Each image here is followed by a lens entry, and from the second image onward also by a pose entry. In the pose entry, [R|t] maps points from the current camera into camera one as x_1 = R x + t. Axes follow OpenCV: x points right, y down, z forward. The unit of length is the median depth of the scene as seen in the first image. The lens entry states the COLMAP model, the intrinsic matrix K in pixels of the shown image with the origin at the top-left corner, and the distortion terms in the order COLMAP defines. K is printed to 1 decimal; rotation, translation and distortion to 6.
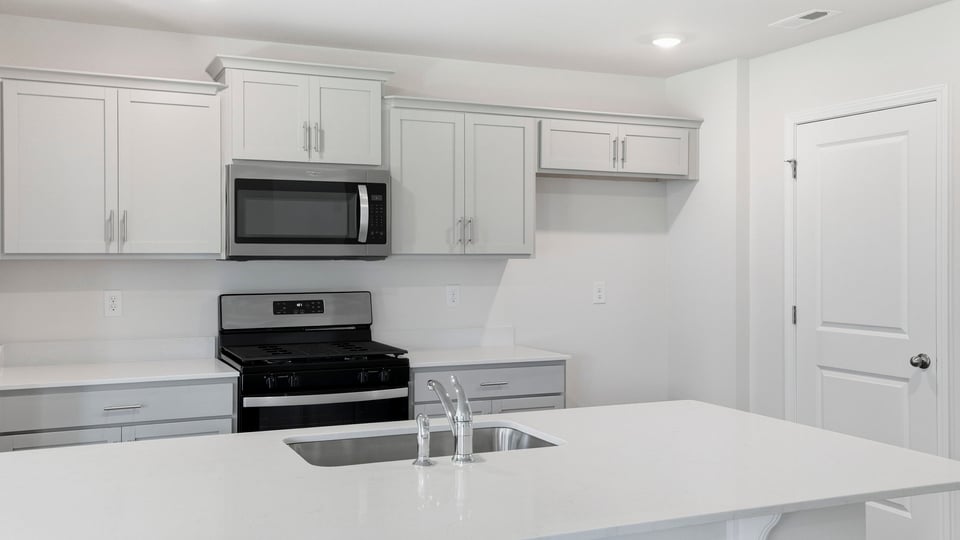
lens RADIAL K [[943.6, 0, 478.2], [0, 943.6, 260.3], [0, 0, 1]] dist [0.026699, 0.000000]
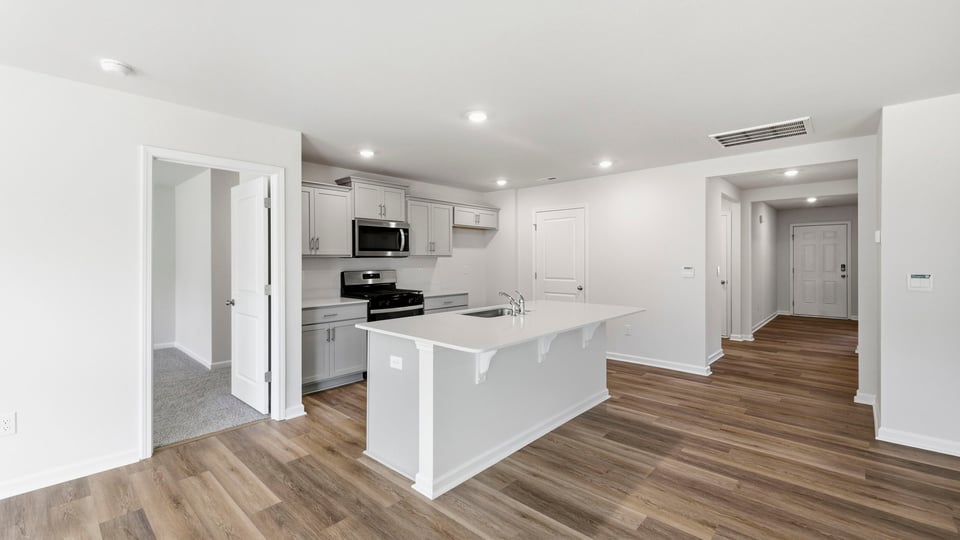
lens RADIAL K [[408.8, 0, 482.3], [0, 408.8, 270.7], [0, 0, 1]] dist [0.000321, -0.000447]
pose [[0.915491, -0.015658, 0.402034, -0.361898], [0.006111, 0.999668, 0.025017, 0.009073], [-0.402292, -0.020446, 0.915283, -0.132239]]
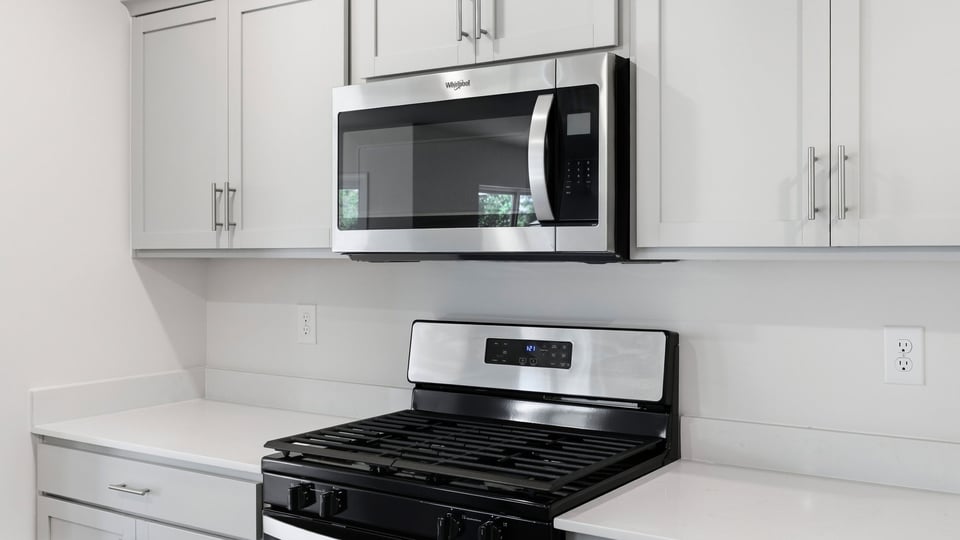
lens RADIAL K [[964.6, 0, 480.0], [0, 964.6, 266.5], [0, 0, 1]] dist [0.025071, 0.000000]
pose [[0.521571, 0.009611, -0.853154, 0.245591], [-0.005147, 0.999954, 0.008118, -0.001345], [0.853193, 0.000157, 0.521596, 0.708238]]
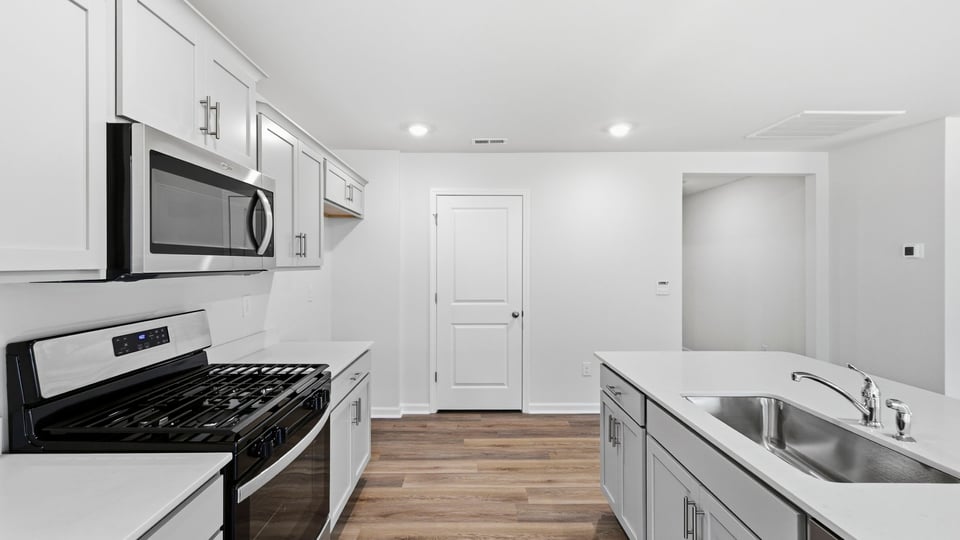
lens RADIAL K [[408.8, 0, 477.4], [0, 408.8, 268.5], [0, 0, 1]] dist [0.000321, -0.000447]
pose [[0.395363, -0.012209, 0.918444, -0.382984], [0.004460, 0.999925, 0.011373, -0.009321], [-0.918514, -0.000400, 0.395388, 0.635070]]
